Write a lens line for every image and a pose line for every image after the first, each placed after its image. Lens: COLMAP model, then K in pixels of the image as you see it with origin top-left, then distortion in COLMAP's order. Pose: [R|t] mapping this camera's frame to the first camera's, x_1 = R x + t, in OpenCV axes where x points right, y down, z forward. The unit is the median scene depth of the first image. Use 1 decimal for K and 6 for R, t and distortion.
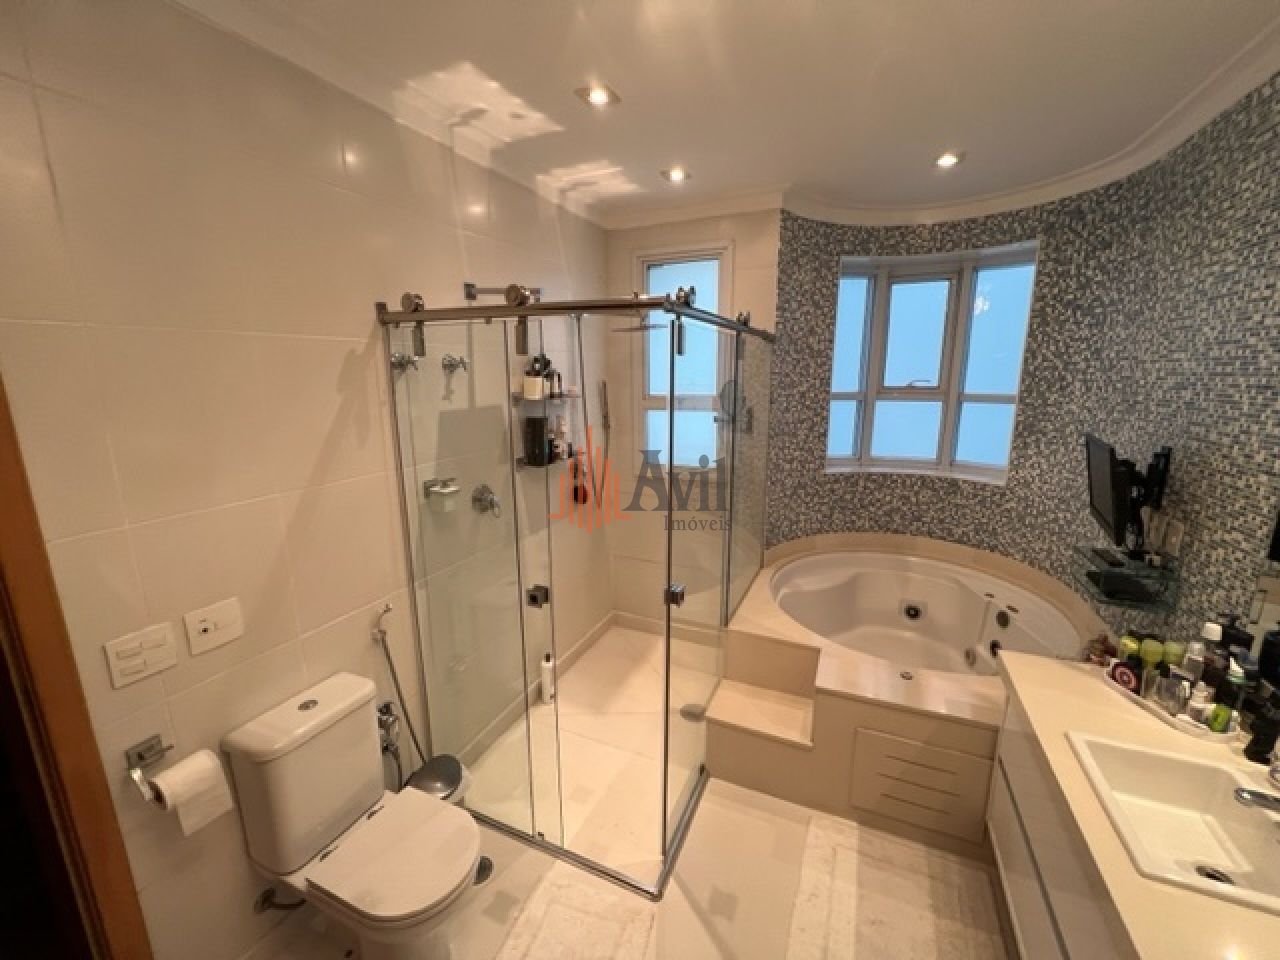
lens RADIAL K [[514.4, 0, 641.1], [0, 514.4, 480.5], [0, 0, 1]] dist [-0.001232, -0.000071]
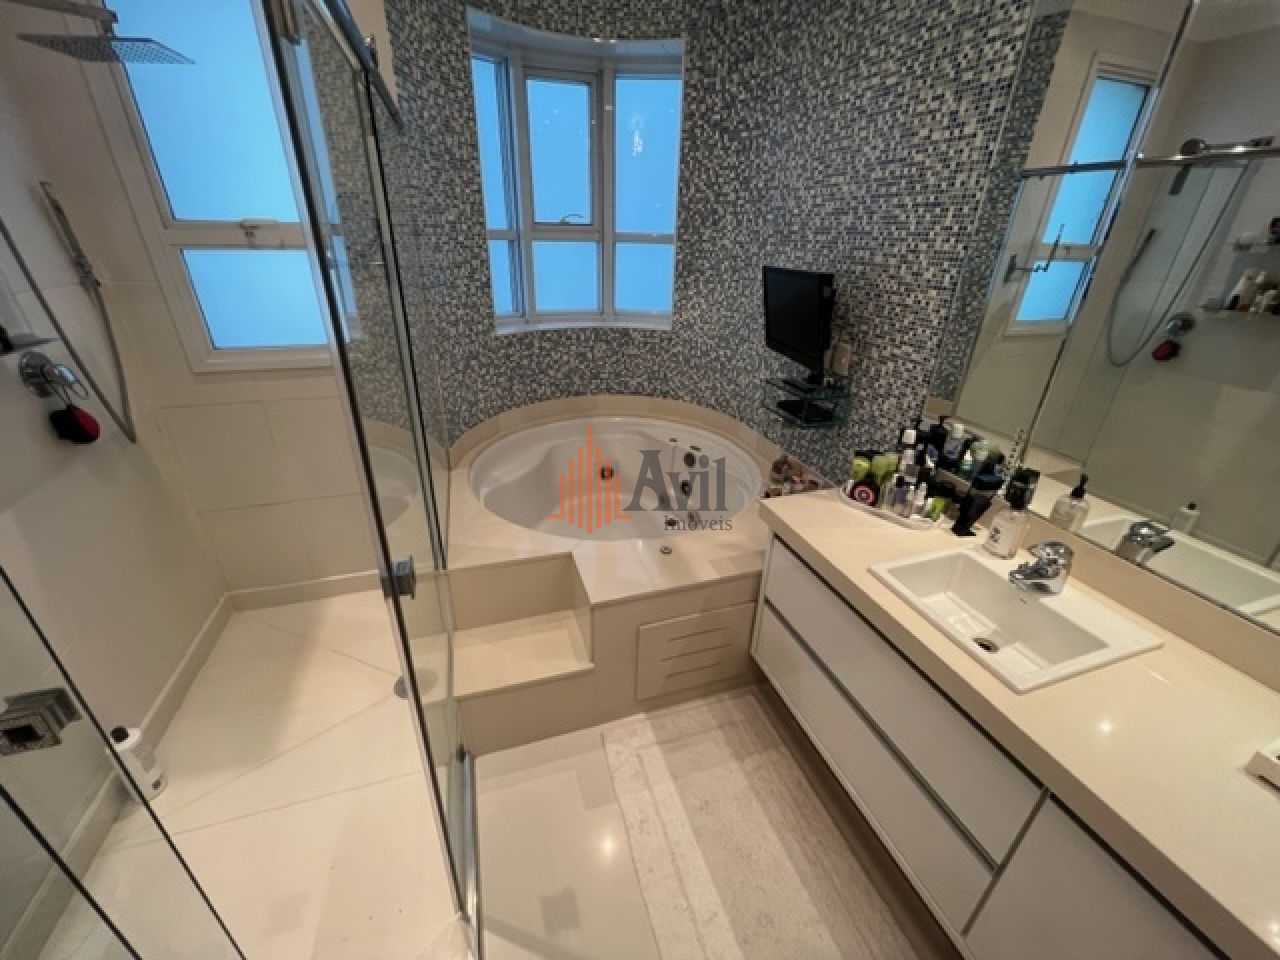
lens RADIAL K [[511.9, 0, 638.9], [0, 511.9, 478.6], [0, 0, 1]] dist [-0.001086, 0.000571]
pose [[0.741891, -0.269671, 0.613901, -0.038967], [0.112222, 0.952584, 0.282825, -0.004113], [-0.661062, -0.140932, 0.736977, 0.341678]]
